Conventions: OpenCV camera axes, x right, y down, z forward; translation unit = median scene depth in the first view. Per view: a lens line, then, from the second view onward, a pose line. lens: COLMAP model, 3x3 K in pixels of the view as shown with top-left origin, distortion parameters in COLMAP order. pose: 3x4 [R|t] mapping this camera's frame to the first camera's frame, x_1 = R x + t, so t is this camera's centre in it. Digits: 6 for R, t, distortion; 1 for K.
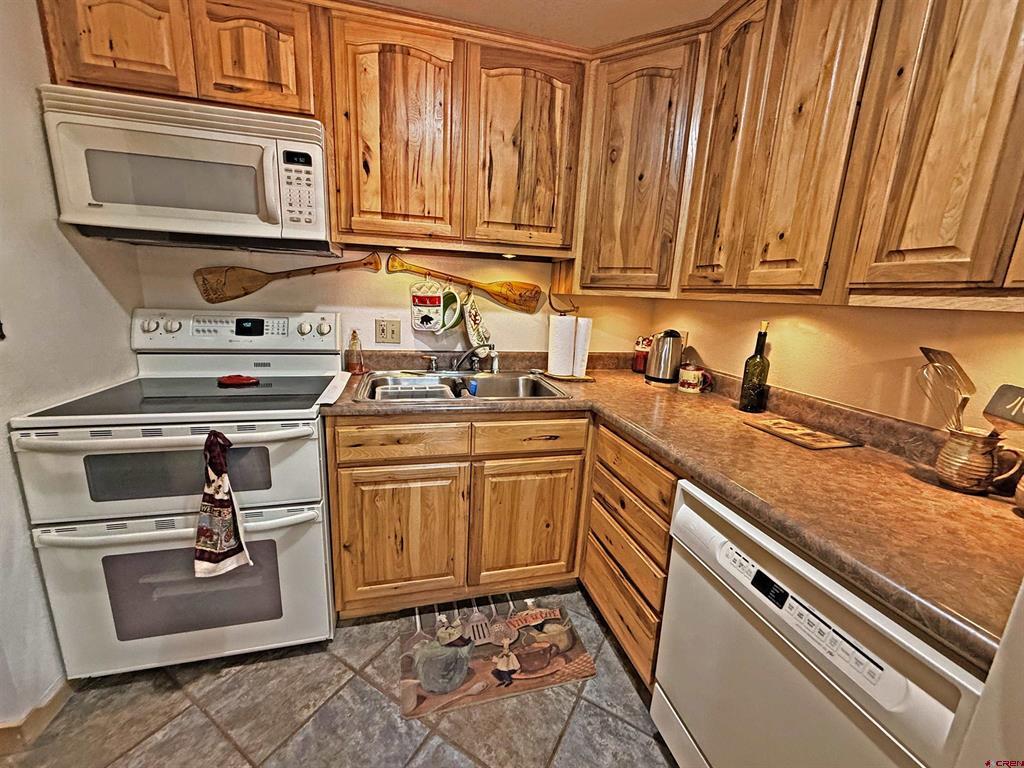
lens RADIAL K [[408.0, 0, 510.5], [0, 408.0, 383.4], [0, 0, 1]] dist [0.000636, -0.000458]
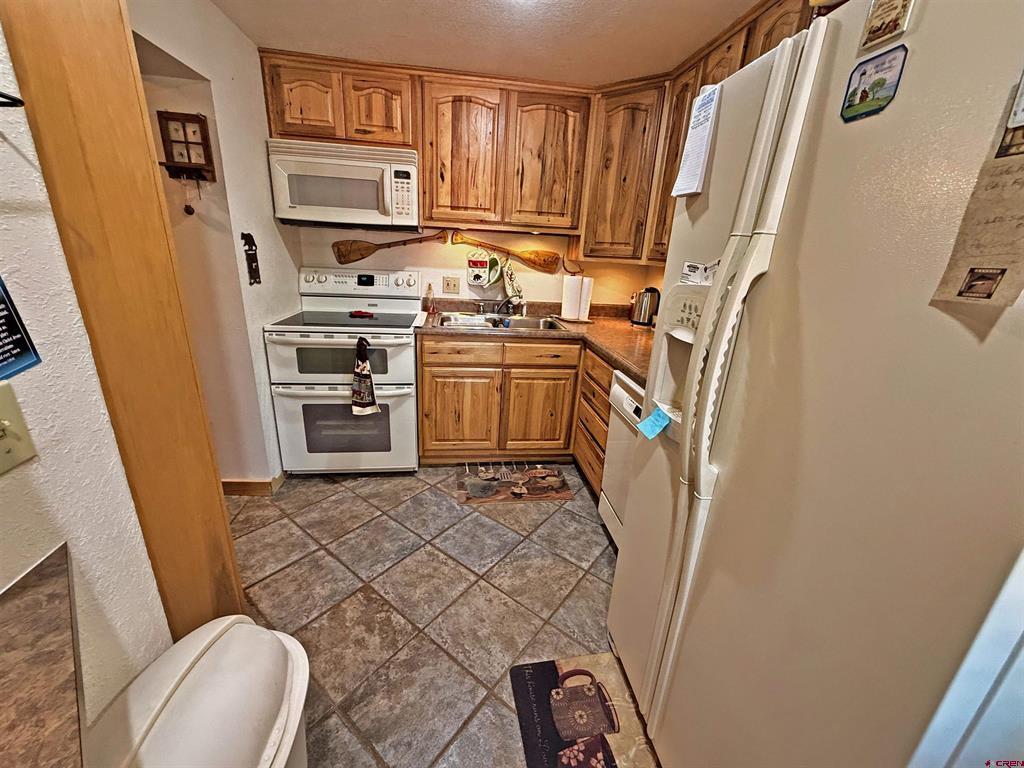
lens RADIAL K [[408.0, 0, 510.1], [0, 408.0, 381.8], [0, 0, 1]] dist [0.000636, -0.000458]
pose [[0.992317, 0.044063, -0.115608, 0.123421], [-0.033660, 0.995332, 0.090448, 0.103439], [0.119053, -0.085862, 0.989168, -0.598267]]
